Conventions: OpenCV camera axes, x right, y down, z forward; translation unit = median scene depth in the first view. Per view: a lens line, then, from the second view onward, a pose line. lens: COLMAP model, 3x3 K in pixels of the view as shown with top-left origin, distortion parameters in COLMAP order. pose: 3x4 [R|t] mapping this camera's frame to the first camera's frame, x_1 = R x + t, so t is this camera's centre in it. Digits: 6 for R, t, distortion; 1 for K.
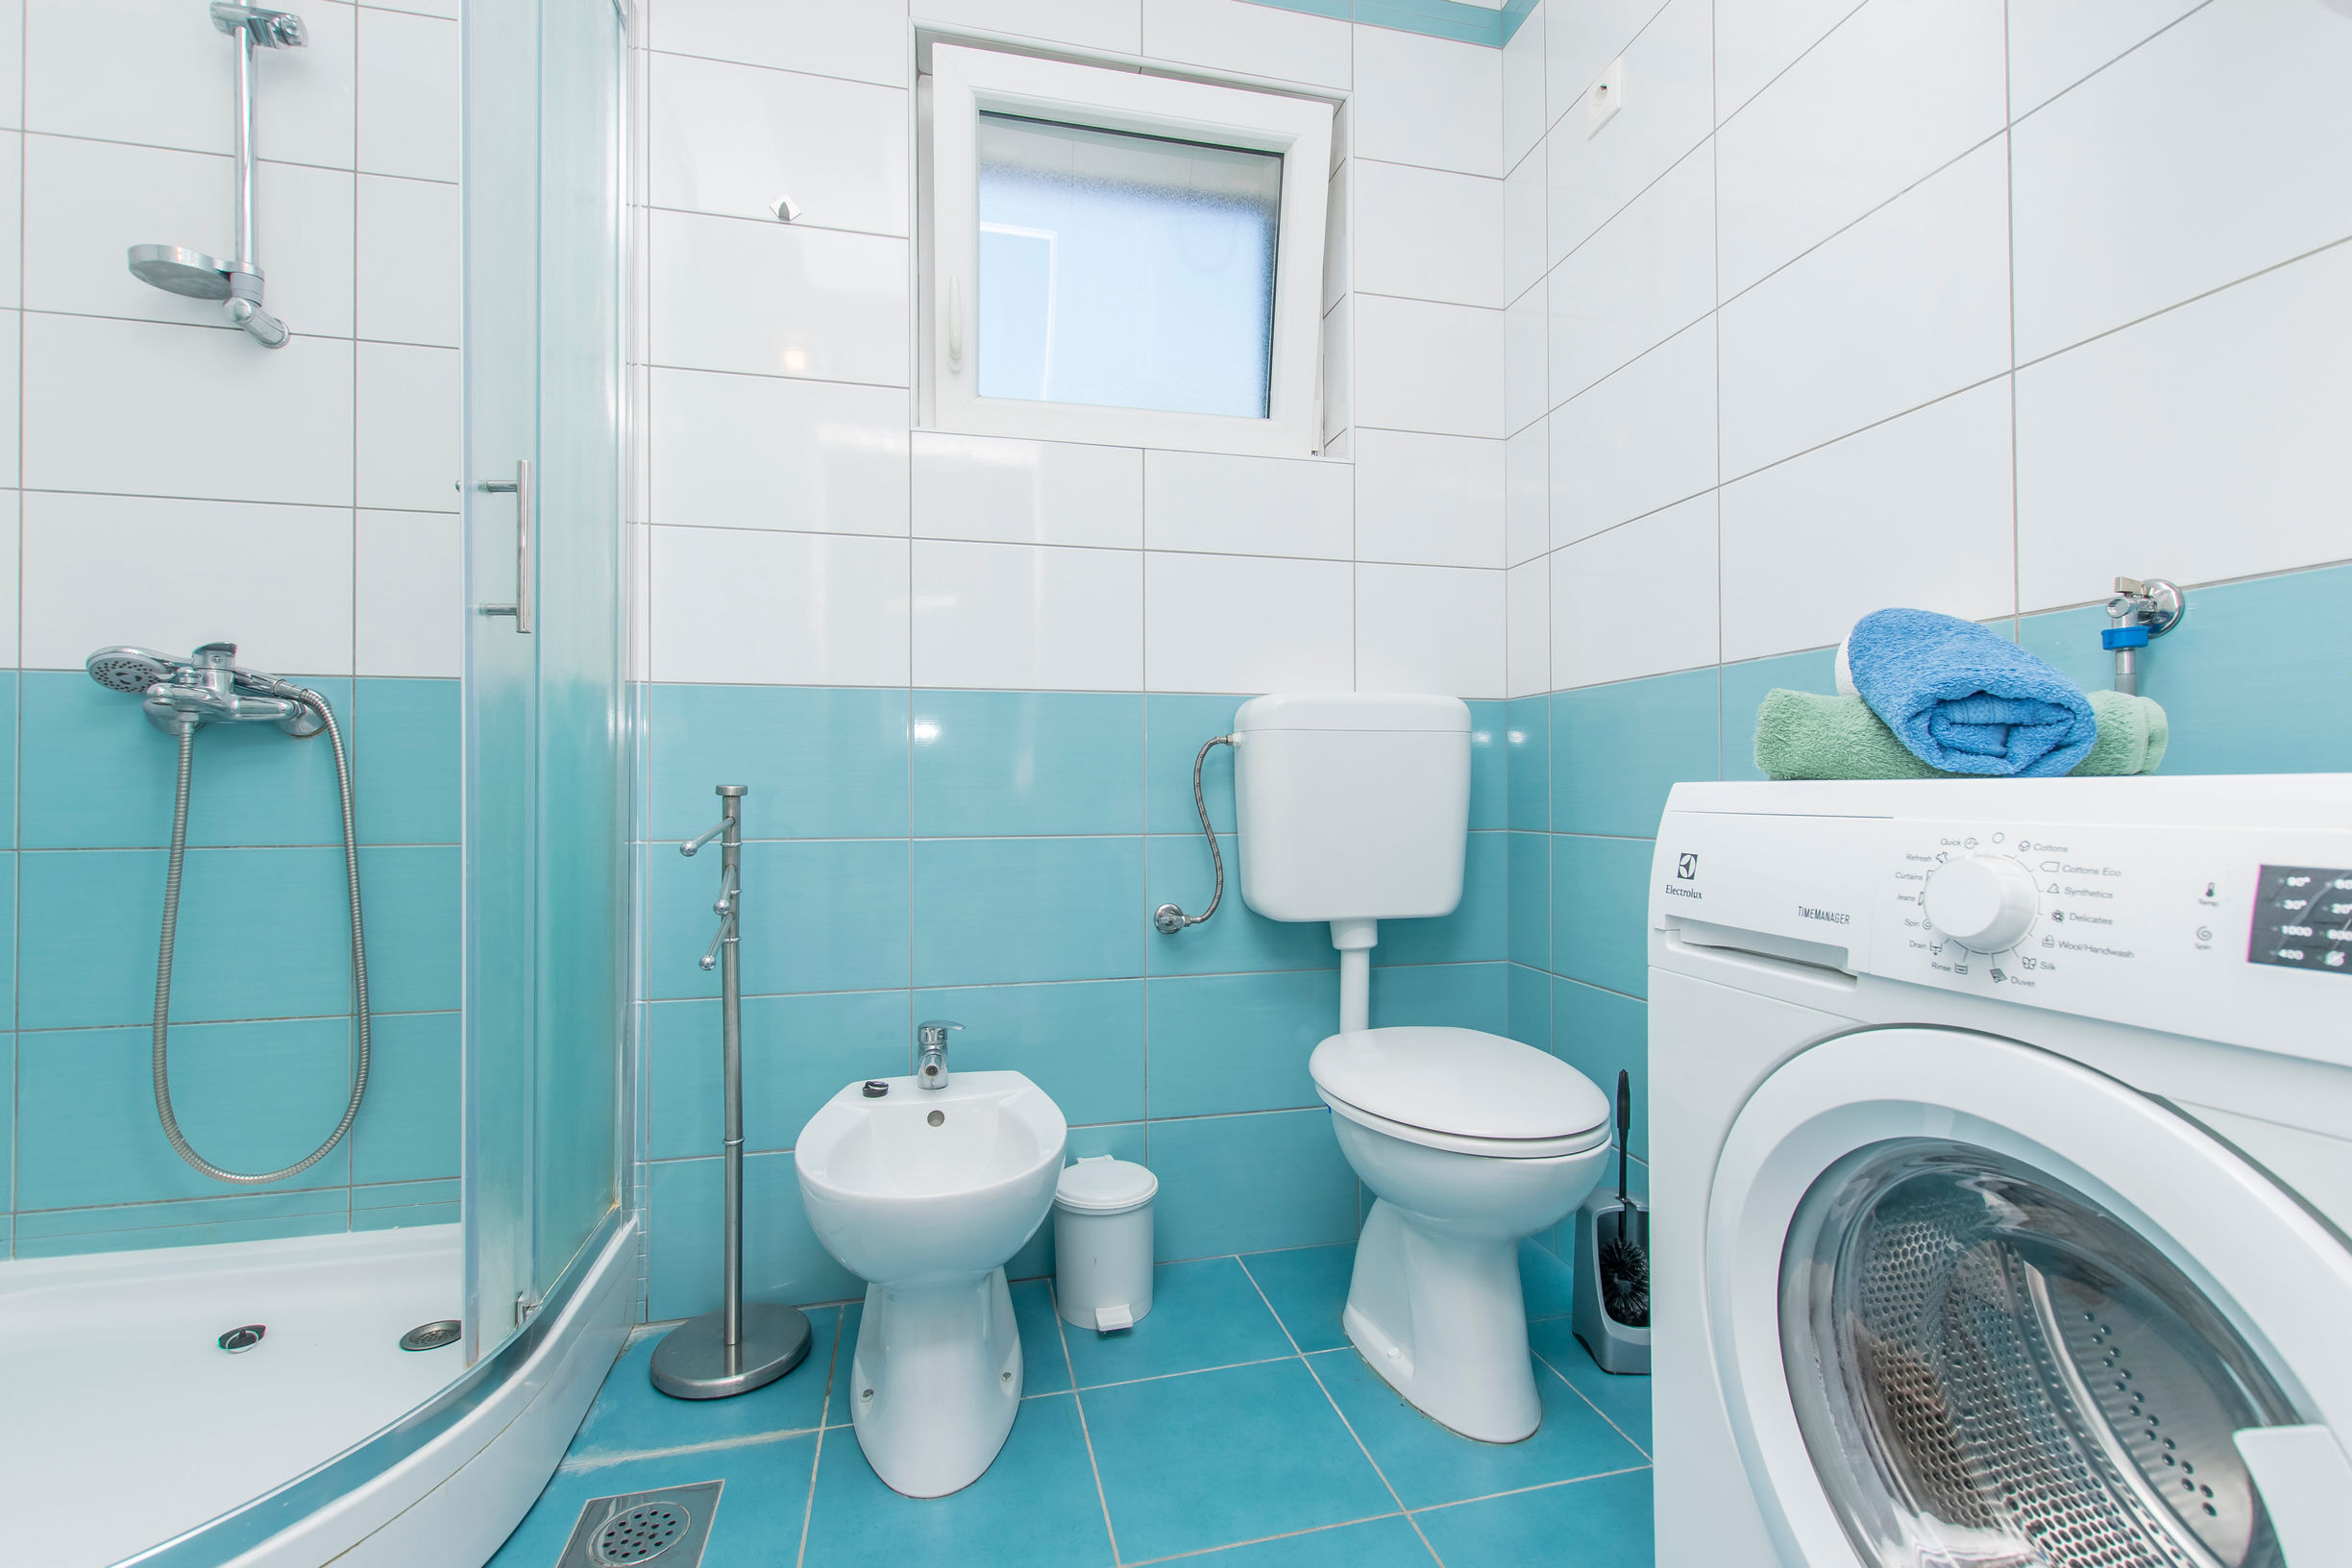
lens RADIAL K [[1011.9, 0, 1174.5], [0, 1011.9, 788.4], [0, 0, 1]] dist [0.011538, -0.003843]
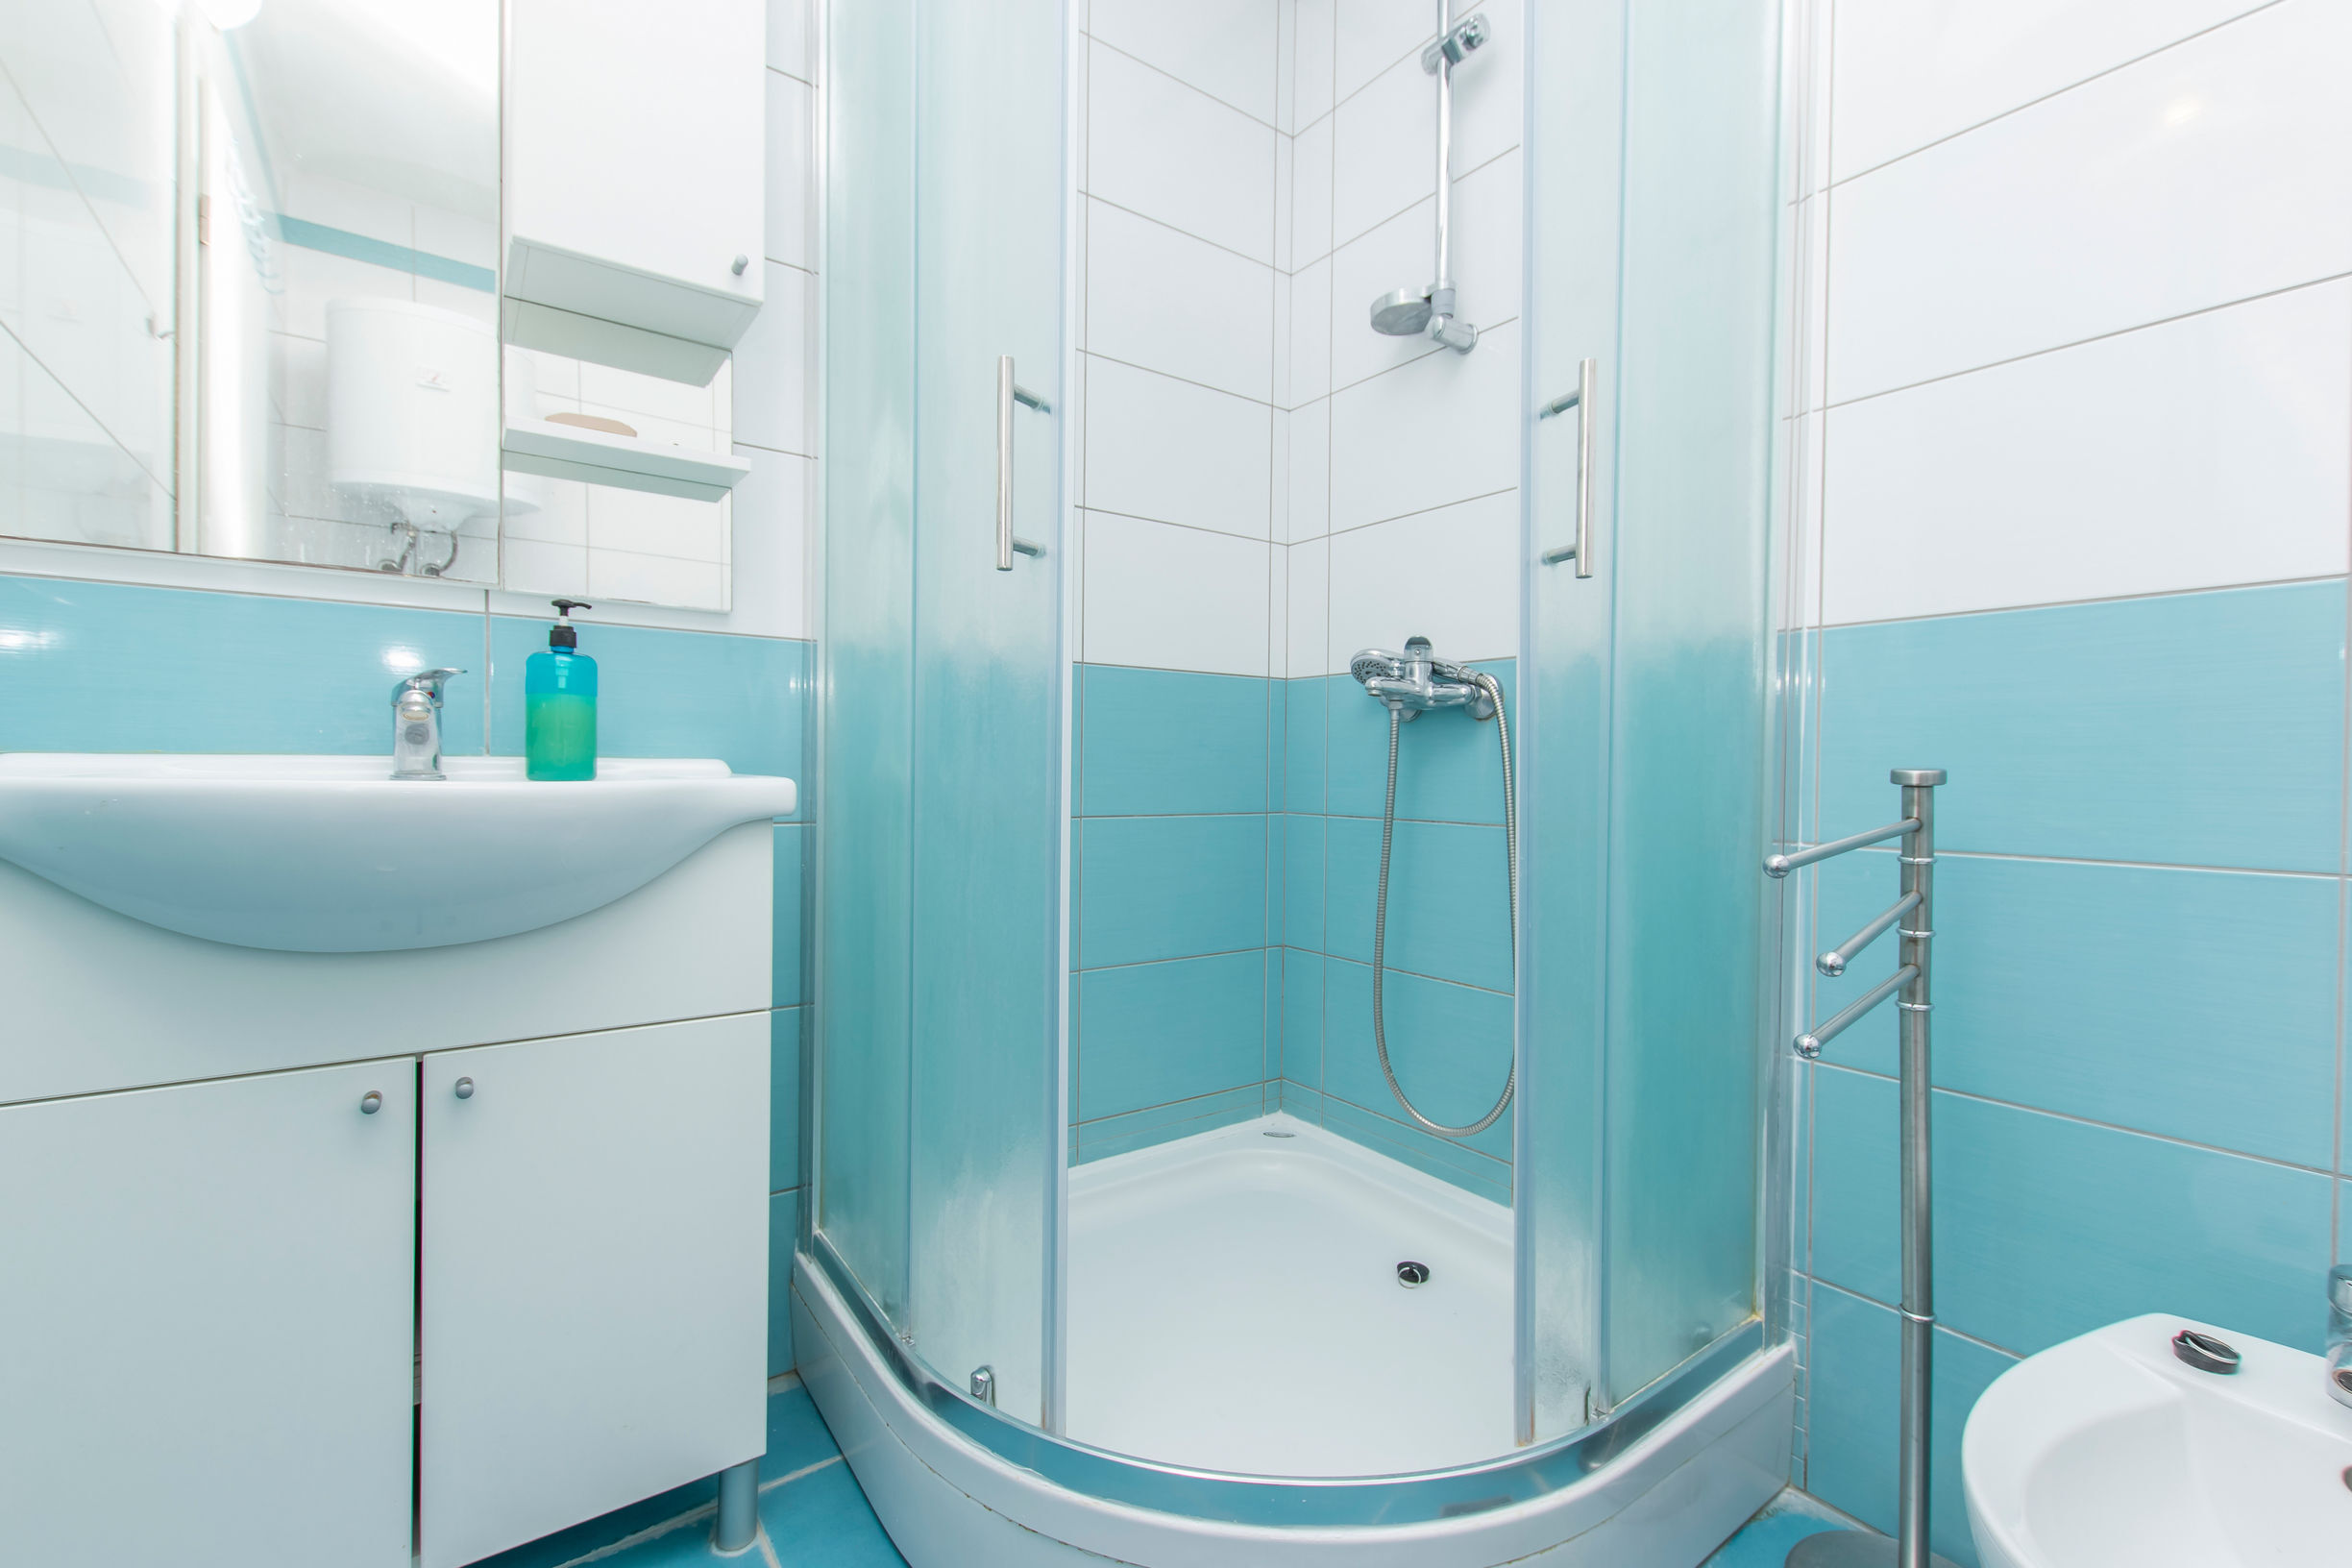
lens RADIAL K [[1011.9, 0, 1175.2], [0, 1011.9, 782.3], [0, 0, 1]] dist [0.011538, -0.003843]
pose [[0.380486, 0.018791, -0.924596, -0.016875], [-0.006428, 0.999823, 0.017675, -0.003043], [0.924765, -0.000782, 0.380539, 0.322697]]
